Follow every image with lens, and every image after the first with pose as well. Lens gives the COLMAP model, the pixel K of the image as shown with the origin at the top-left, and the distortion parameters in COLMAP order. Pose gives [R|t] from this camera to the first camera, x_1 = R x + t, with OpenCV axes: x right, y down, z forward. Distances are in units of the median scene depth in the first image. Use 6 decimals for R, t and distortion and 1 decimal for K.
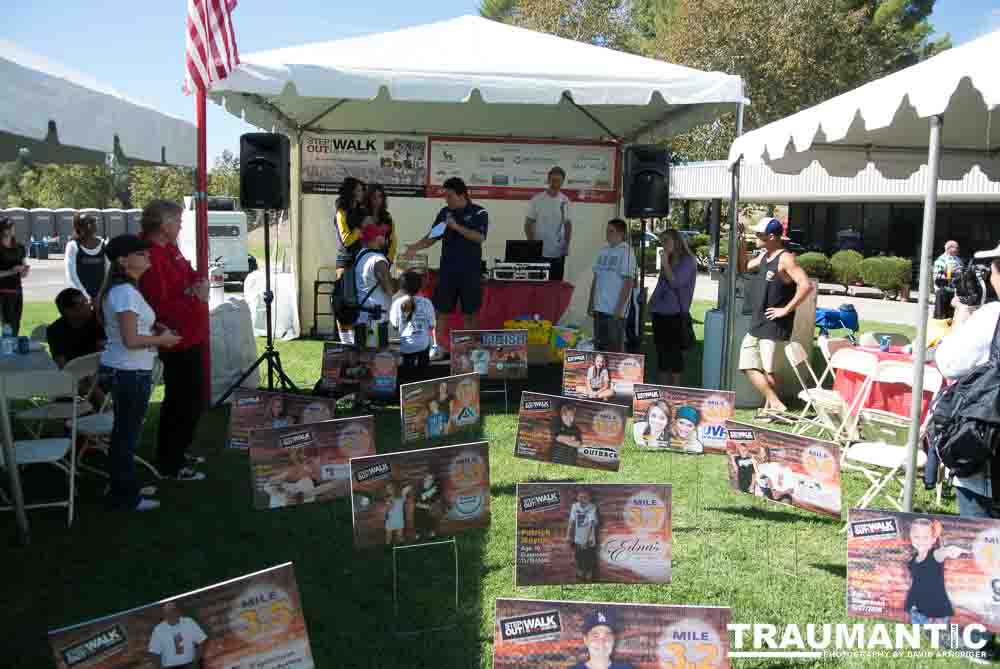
lens RADIAL K [[784.6, 0, 500.0], [0, 784.6, 334.5], [0, 0, 1]] dist [-0.077079, 0.004629]
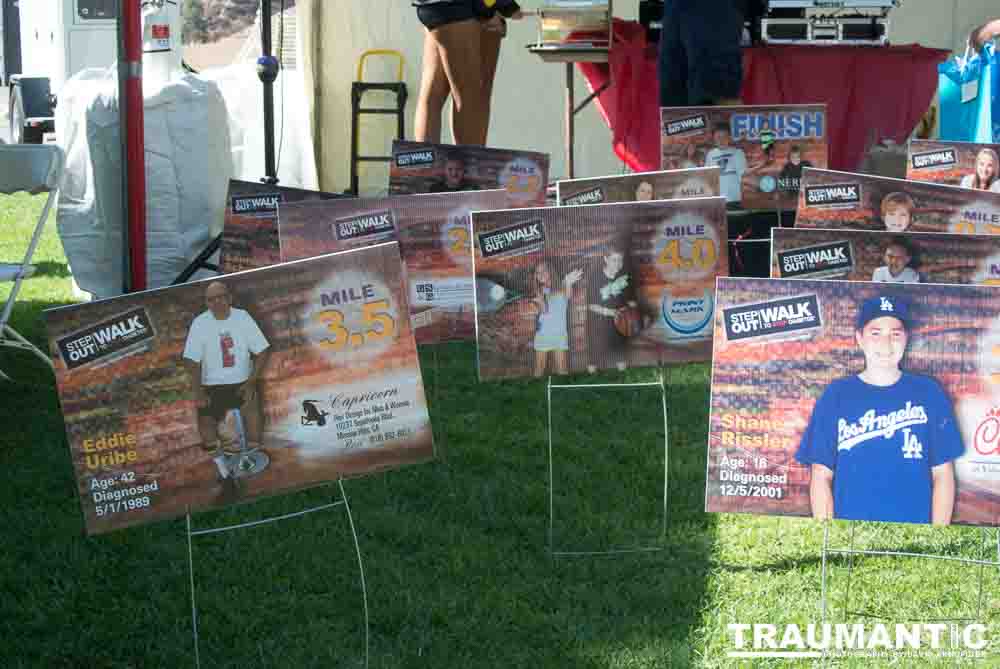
lens RADIAL K [[2035.7, 0, 501.0], [0, 2035.7, 301.7], [0, 0, 1]] dist [0.007587, 0.099515]
pose [[0.989174, -0.003232, -0.146715, 0.020095], [0.002524, 0.999984, -0.005008, 0.115066], [0.146729, 0.004584, 0.989166, -0.210995]]
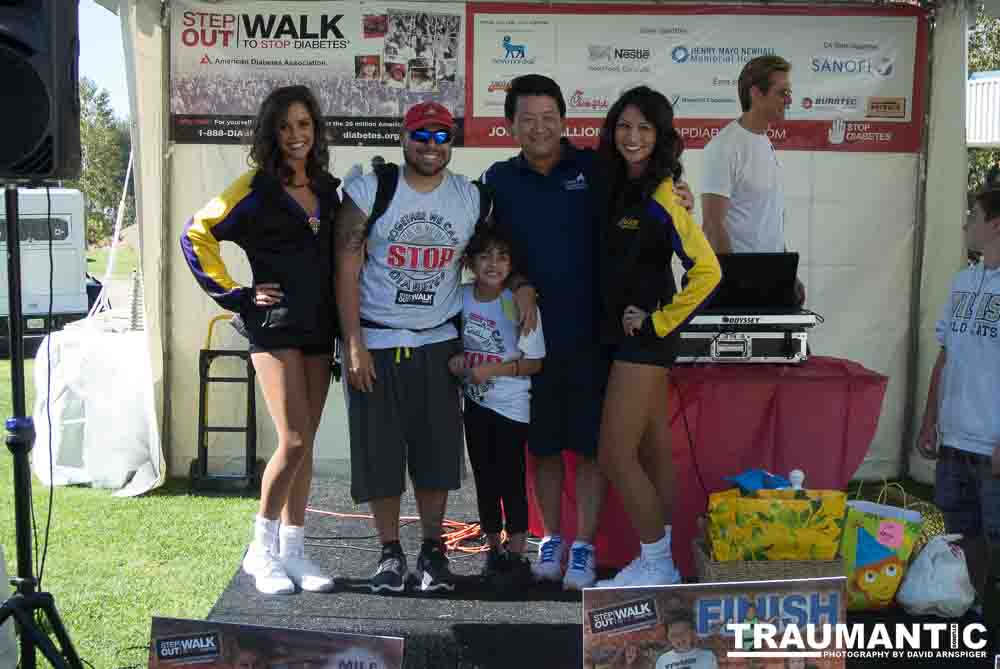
lens RADIAL K [[1445.8, 0, 497.9], [0, 1445.8, 348.4], [0, 0, 1]] dist [-0.025415, -0.030596]
pose [[0.998024, -0.013329, -0.061402, -0.059261], [0.010802, 0.999088, -0.041312, -0.069551], [0.061896, 0.040567, 0.997258, 0.459512]]
